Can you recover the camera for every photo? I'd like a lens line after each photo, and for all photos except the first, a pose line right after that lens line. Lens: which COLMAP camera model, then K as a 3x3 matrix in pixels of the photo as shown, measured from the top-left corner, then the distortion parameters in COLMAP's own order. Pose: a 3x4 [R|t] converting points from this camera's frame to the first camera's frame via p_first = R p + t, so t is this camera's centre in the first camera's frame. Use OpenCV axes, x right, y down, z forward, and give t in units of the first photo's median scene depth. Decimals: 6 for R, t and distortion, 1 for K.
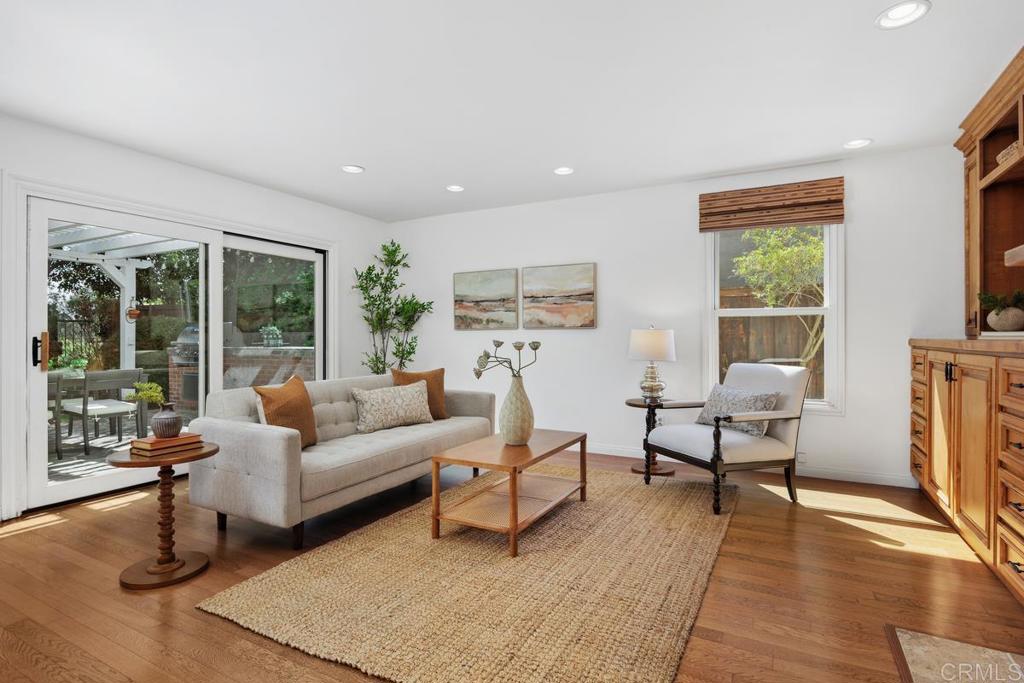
lens RADIAL K [[502.4, 0, 512.7], [0, 502.4, 339.7], [0, 0, 1]] dist [0.001782, -0.000875]
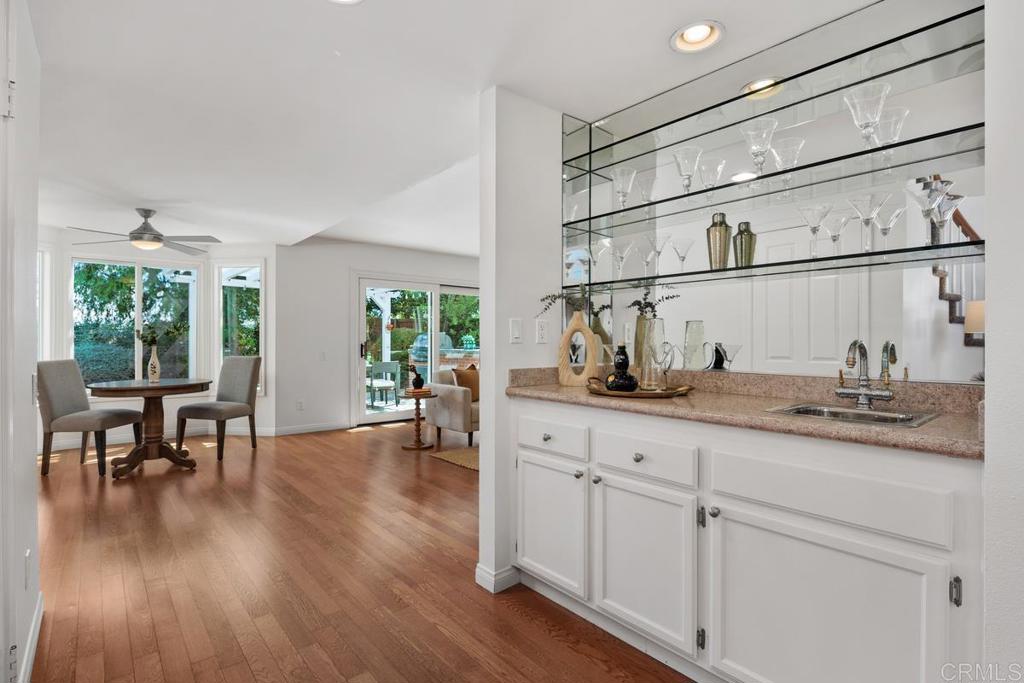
lens RADIAL K [[502.4, 0, 509.7], [0, 502.4, 341.5], [0, 0, 1]] dist [0.001782, -0.000875]
pose [[0.926706, 0.004932, -0.375756, 0.234917], [-0.006377, 0.999976, -0.002603, -0.007351], [0.375734, 0.004808, 0.926715, -0.406141]]
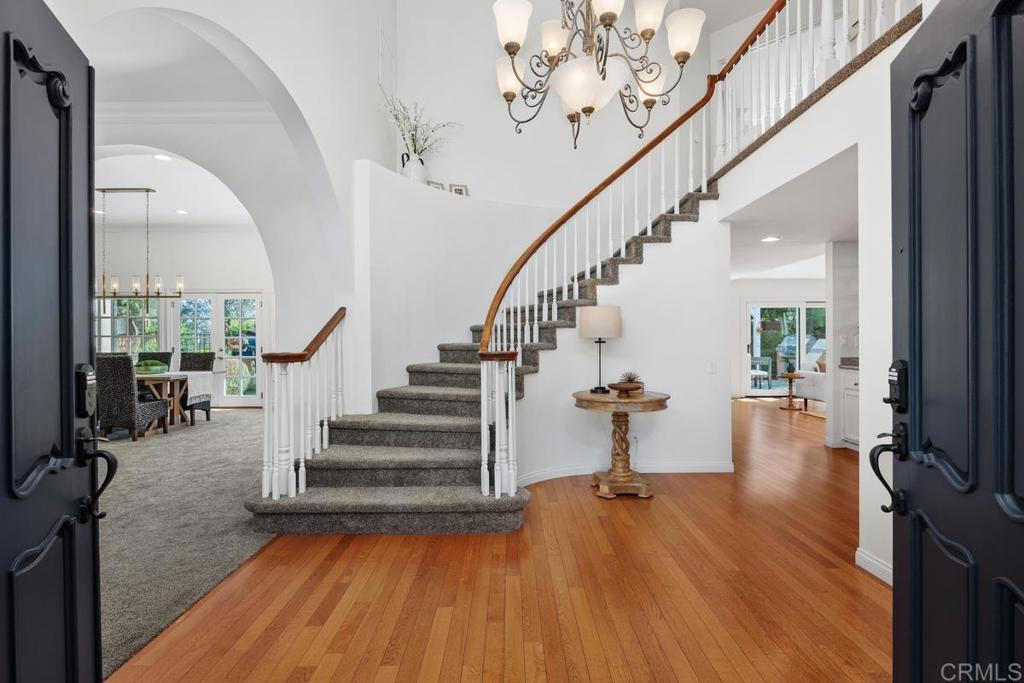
lens RADIAL K [[465.1, 0, 506.7], [0, 465.1, 337.6], [0, 0, 1]] dist [0.024611, 0.000466]
pose [[0.456525, -0.016031, -0.889566, 0.580562], [0.011580, 0.999860, -0.012076, -0.018963], [0.889635, -0.004788, 0.456647, -0.984008]]
